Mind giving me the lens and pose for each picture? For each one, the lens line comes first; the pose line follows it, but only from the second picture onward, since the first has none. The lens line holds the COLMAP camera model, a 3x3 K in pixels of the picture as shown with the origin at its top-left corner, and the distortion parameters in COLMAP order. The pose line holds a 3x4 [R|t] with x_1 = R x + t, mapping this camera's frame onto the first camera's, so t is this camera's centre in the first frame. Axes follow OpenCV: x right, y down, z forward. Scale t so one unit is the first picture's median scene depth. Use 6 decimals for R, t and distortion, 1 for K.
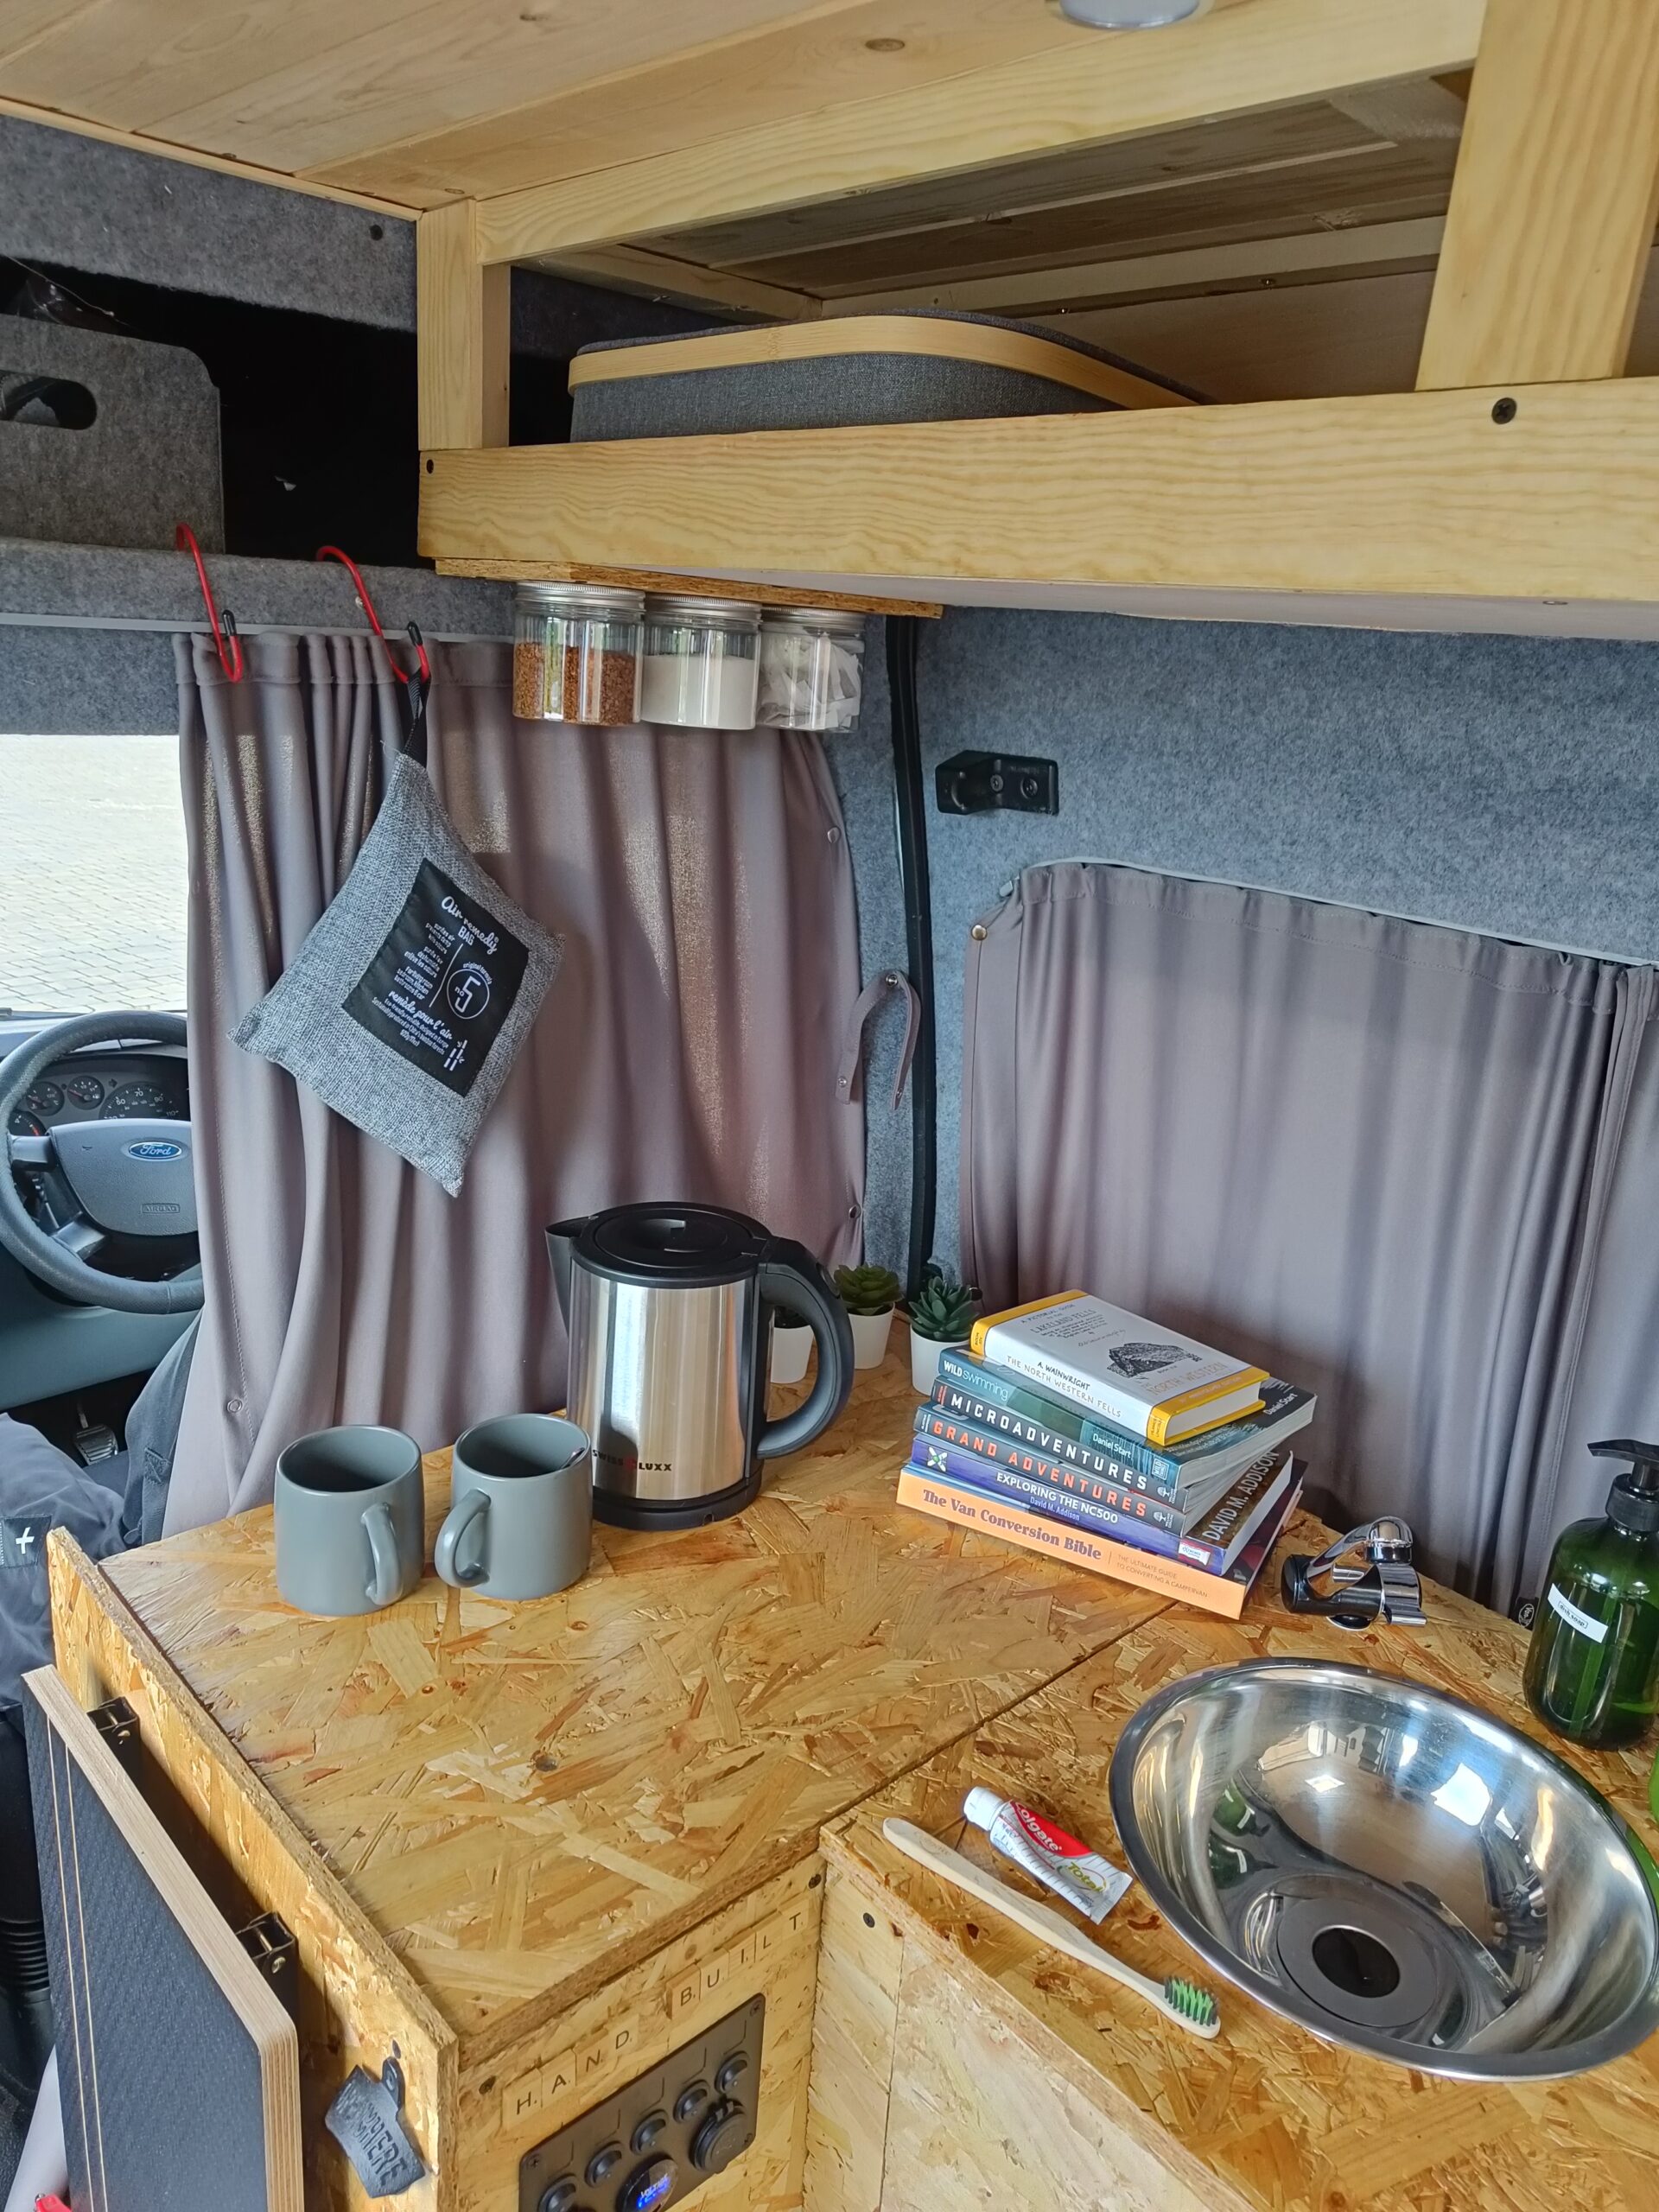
lens RADIAL K [[1533.6, 0, 829.5], [0, 1533.6, 1106.0], [0, 0, 1]] dist [0.004877, 0.003267]
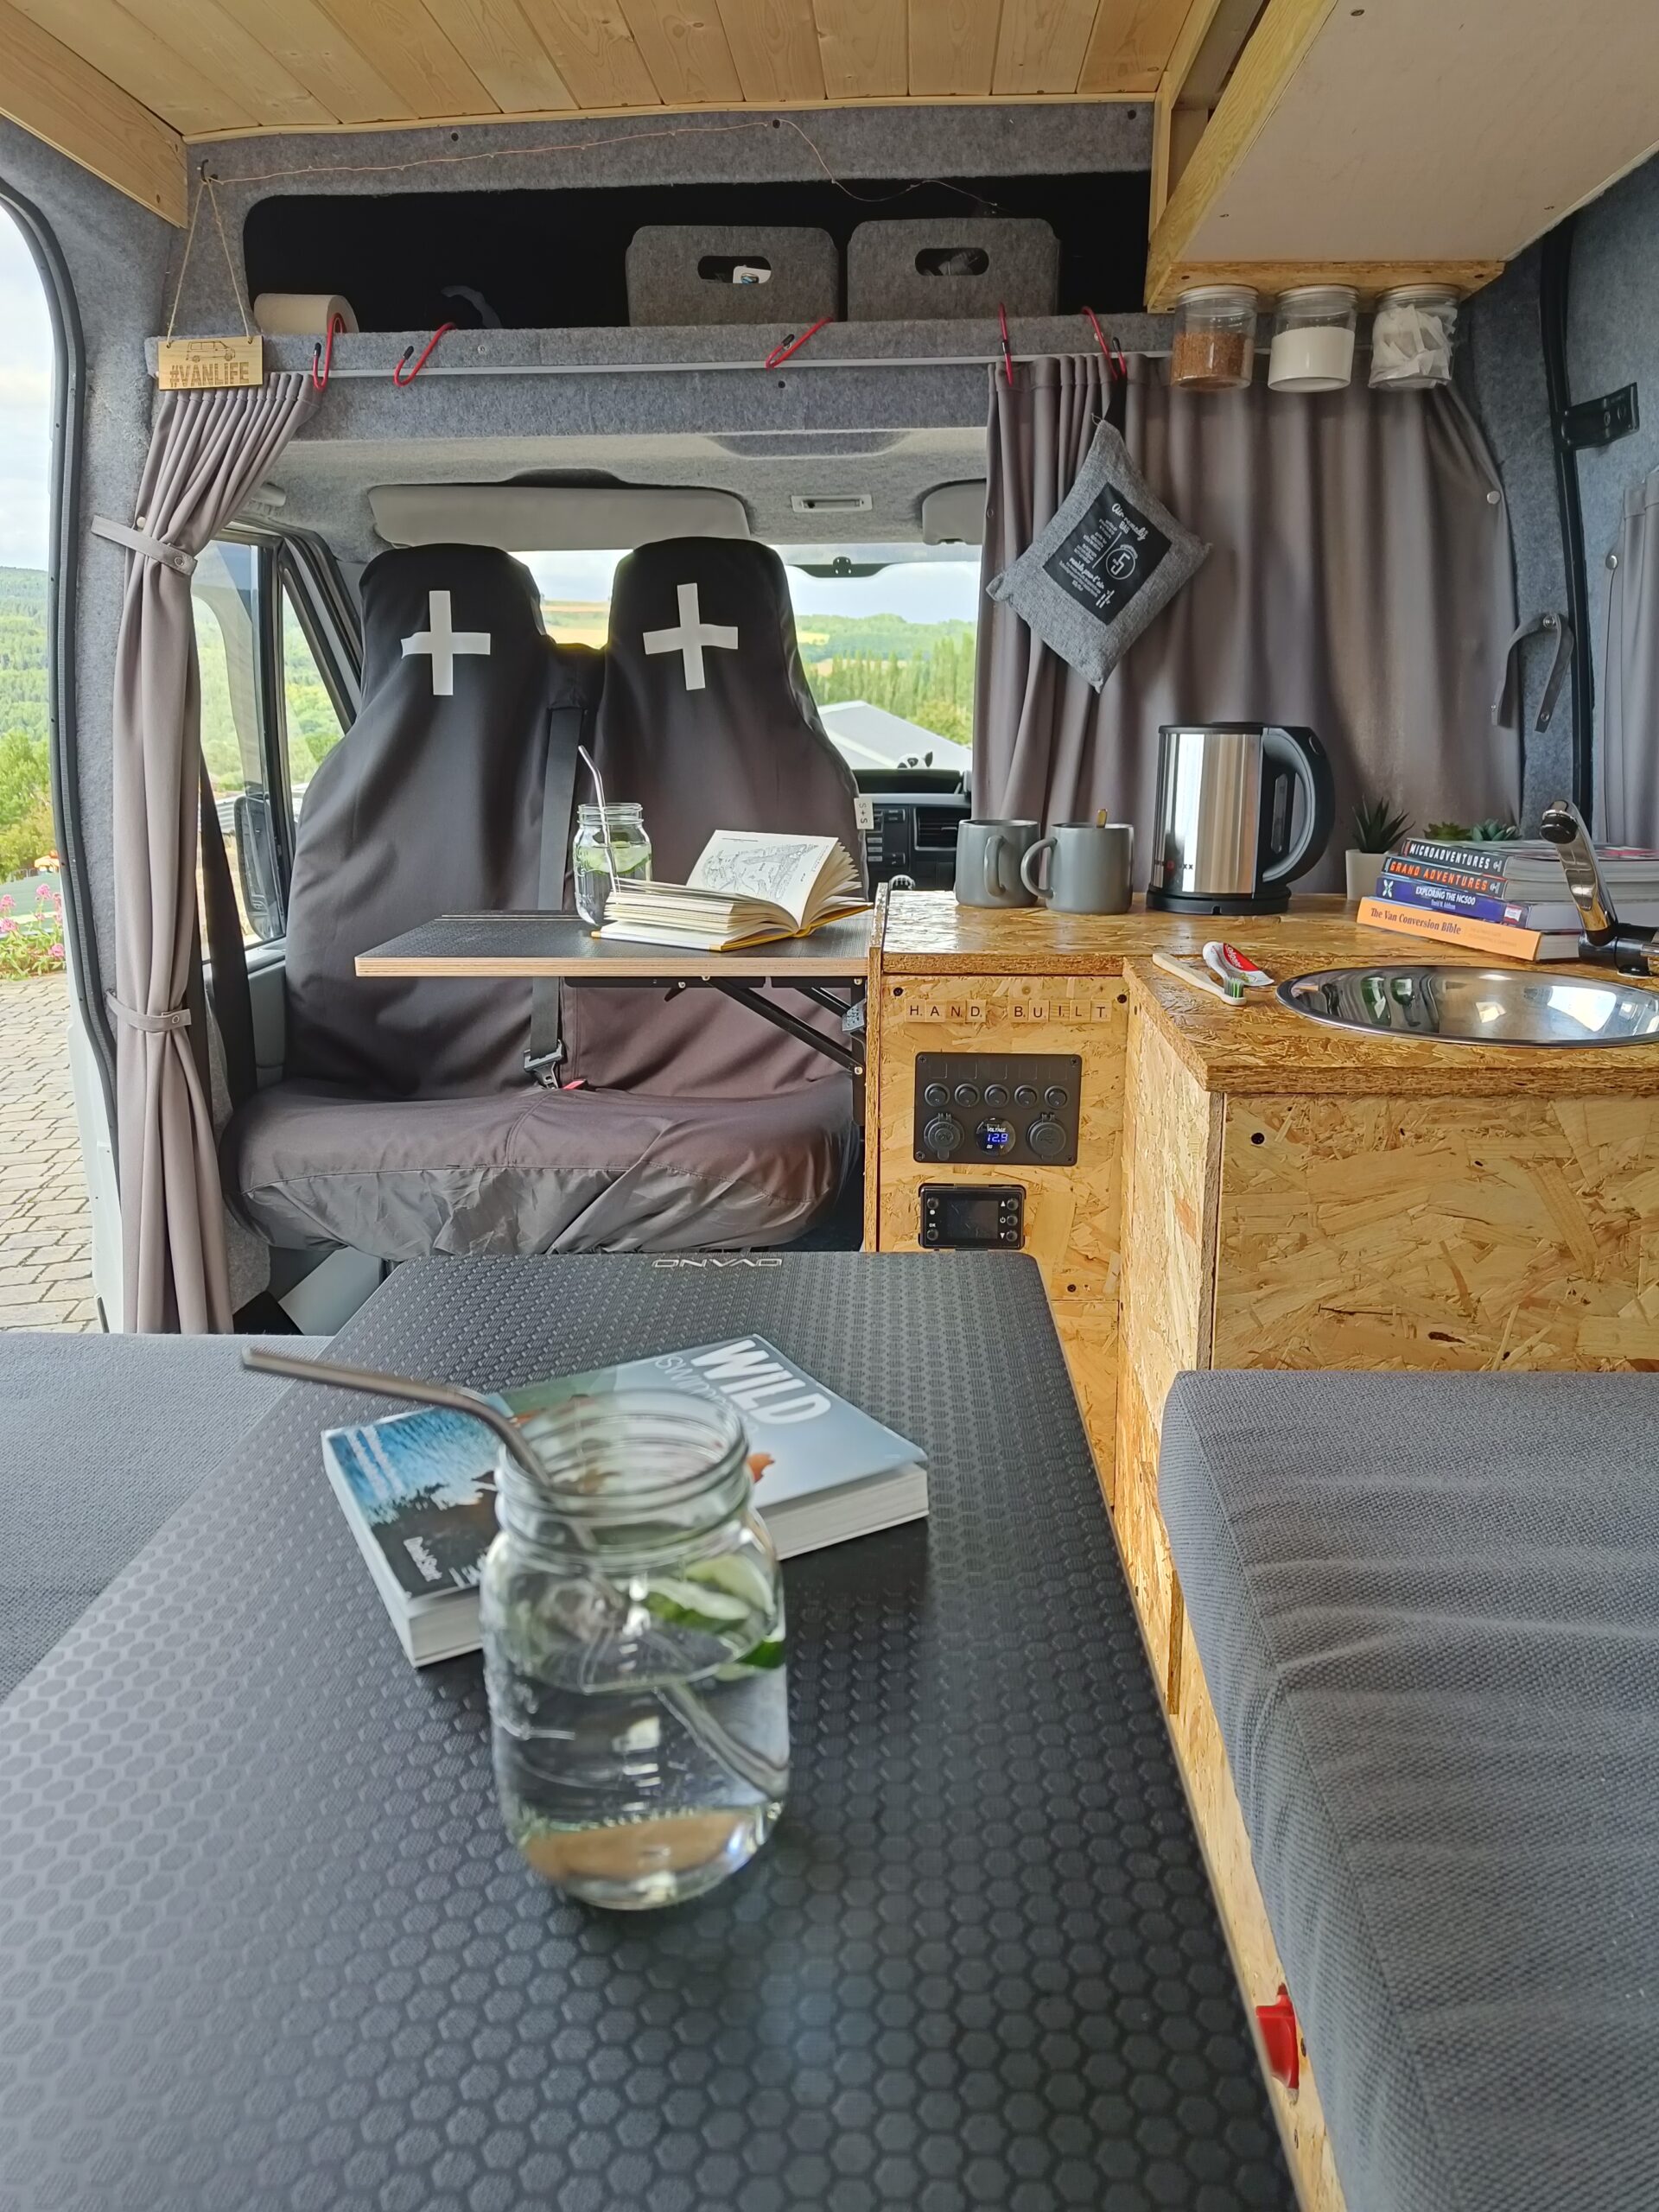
lens RADIAL K [[1533.6, 0, 829.5], [0, 1533.6, 1106.0], [0, 0, 1]] dist [0.004877, 0.003267]
pose [[0.692845, 0.116761, -0.711570, 0.778727], [-0.166695, 0.986008, -0.000515, 0.548353], [0.701554, 0.118972, 0.702615, -0.292630]]
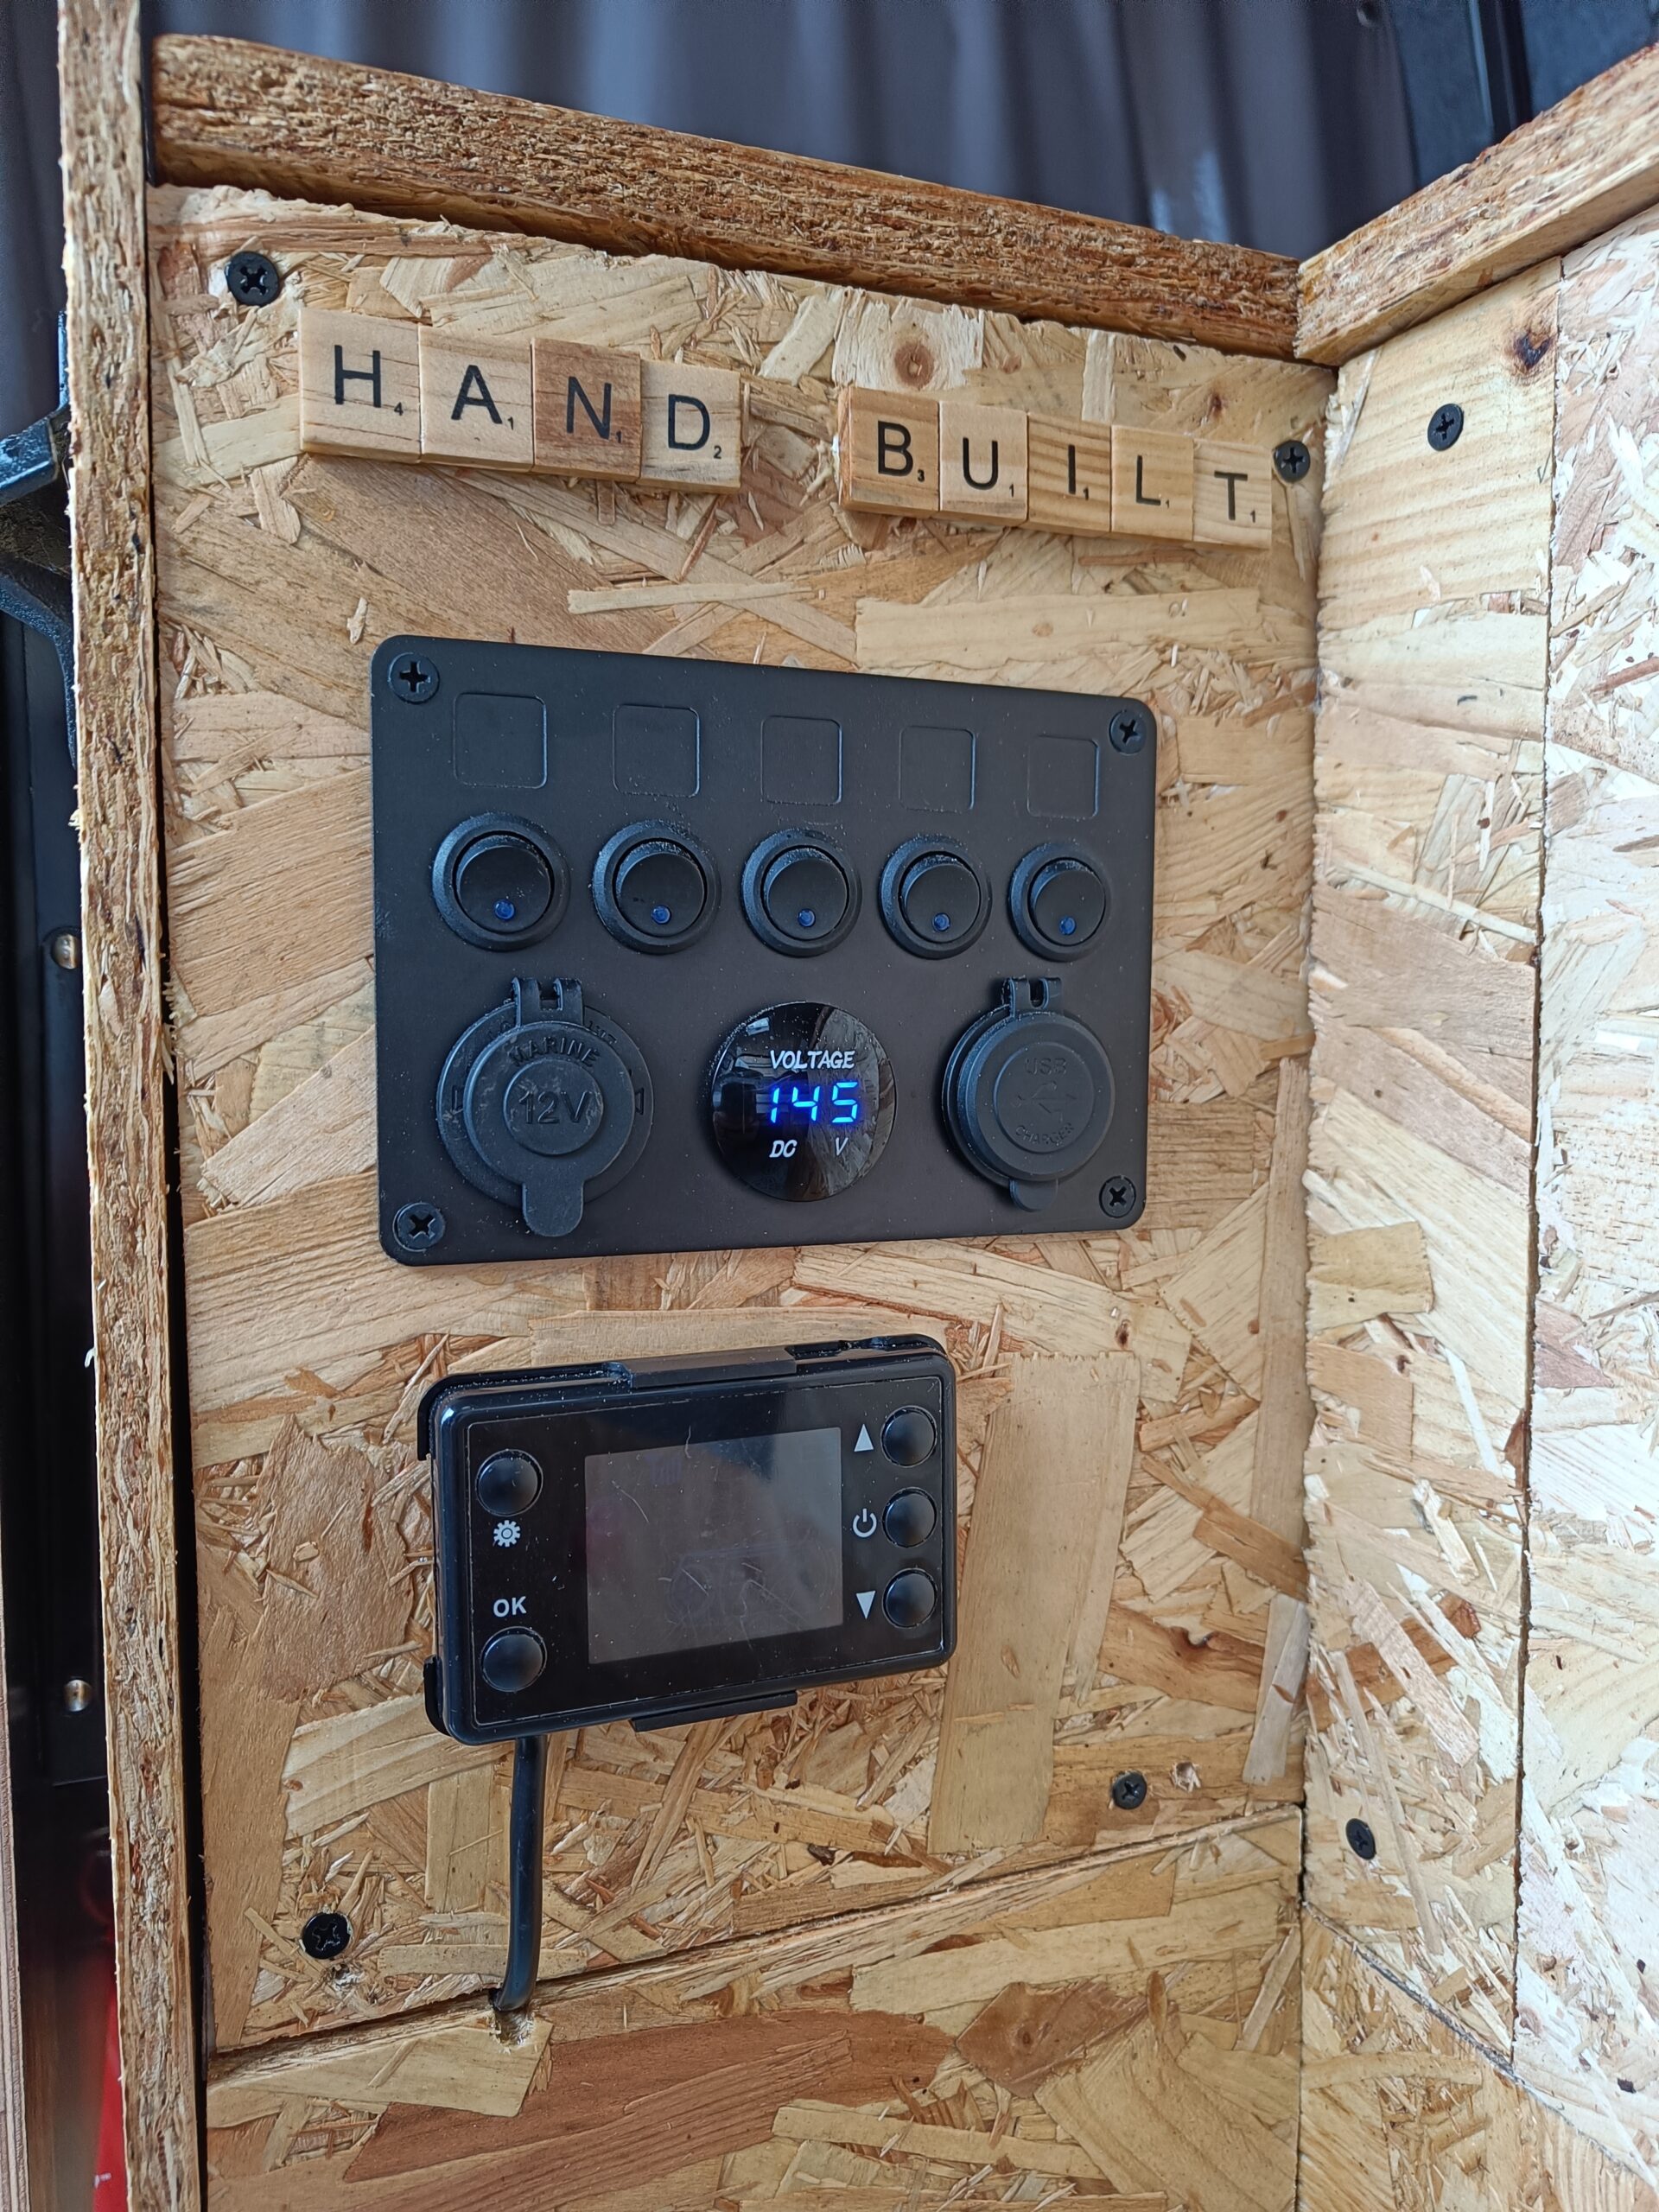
lens RADIAL K [[1571.0, 0, 818.2], [0, 1571.0, 1136.1], [0, 0, 1]] dist [-0.010521, -0.001331]
pose [[0.929135, -0.037744, -0.367809, 0.014295], [-0.046696, 0.974832, -0.217997, 0.617112], [0.366780, 0.219724, 0.903988, 0.527506]]
